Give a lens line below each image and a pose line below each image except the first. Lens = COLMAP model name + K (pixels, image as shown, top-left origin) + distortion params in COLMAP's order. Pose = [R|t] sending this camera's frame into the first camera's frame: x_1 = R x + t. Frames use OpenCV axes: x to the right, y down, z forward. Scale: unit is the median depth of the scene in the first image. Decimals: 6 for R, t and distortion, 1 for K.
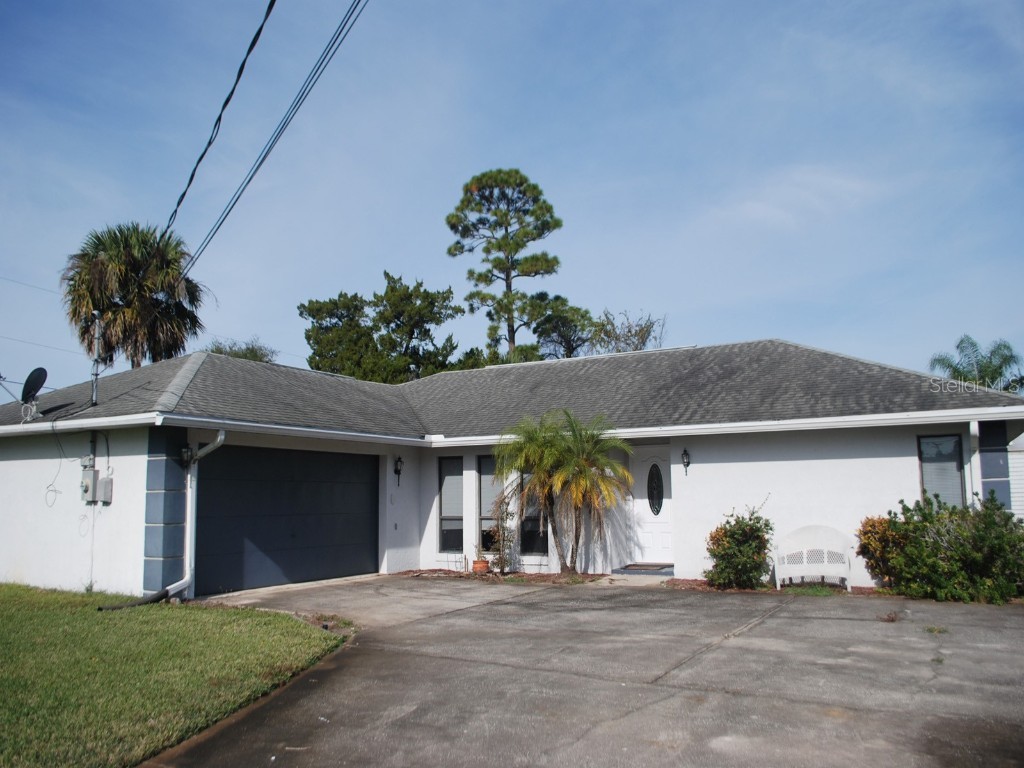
lens RADIAL K [[809.9, 0, 504.4], [0, 809.9, 385.8], [0, 0, 1]] dist [-0.084933, 0.006235]
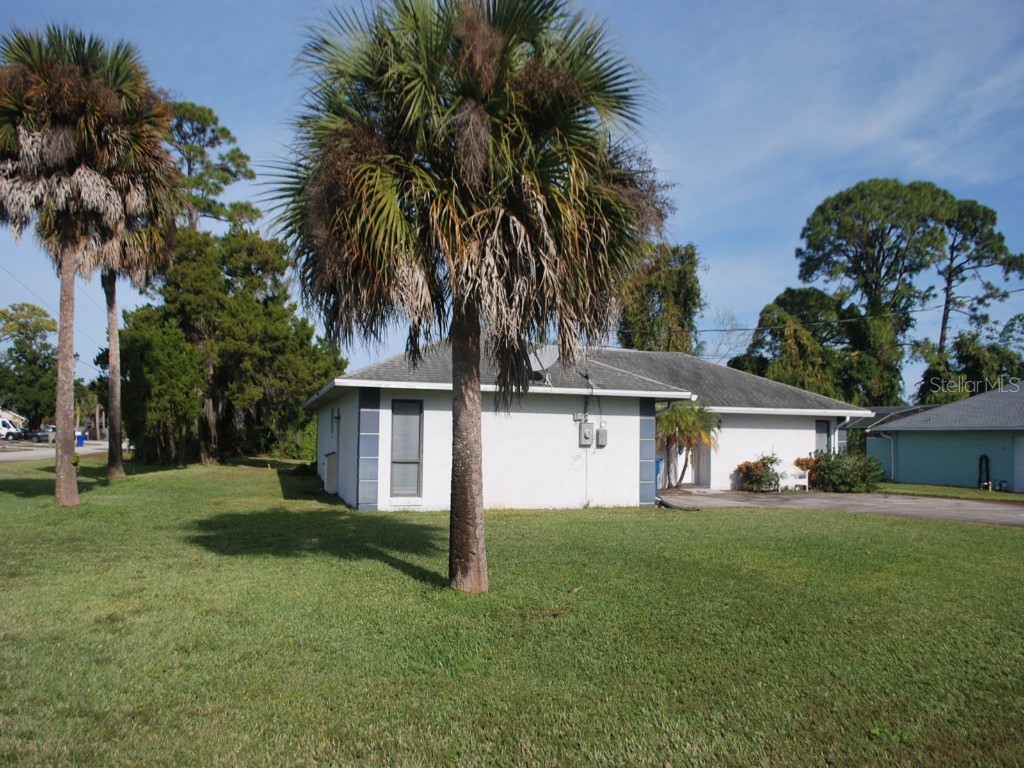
lens RADIAL K [[809.9, 0, 504.4], [0, 809.9, 385.8], [0, 0, 1]] dist [-0.084933, 0.006235]
pose [[0.677474, 0.069913, 0.732216, -1.721841], [-0.124784, 0.991967, 0.020740, 0.027390], [-0.724884, -0.105420, 0.680756, 0.121437]]
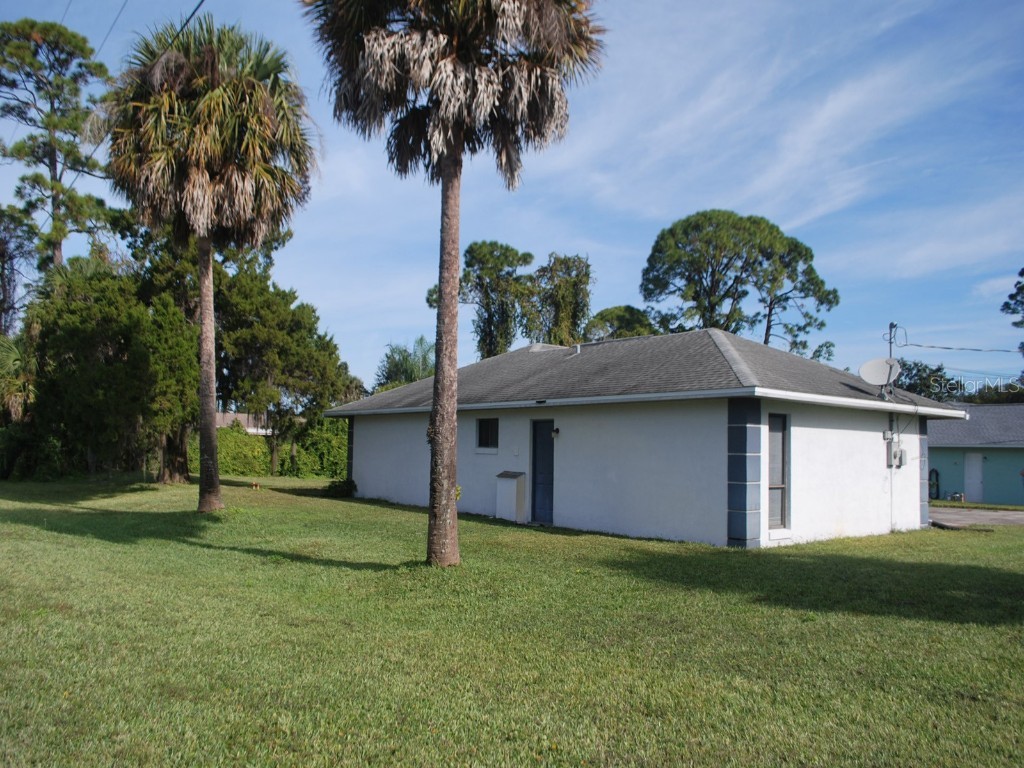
lens RADIAL K [[809.9, 0, 504.4], [0, 809.9, 385.8], [0, 0, 1]] dist [-0.084933, 0.006235]
pose [[0.372320, 0.094297, 0.923301, -2.046544], [-0.153678, 0.987356, -0.038868, 0.167846], [-0.915293, -0.127419, 0.382104, 1.117242]]
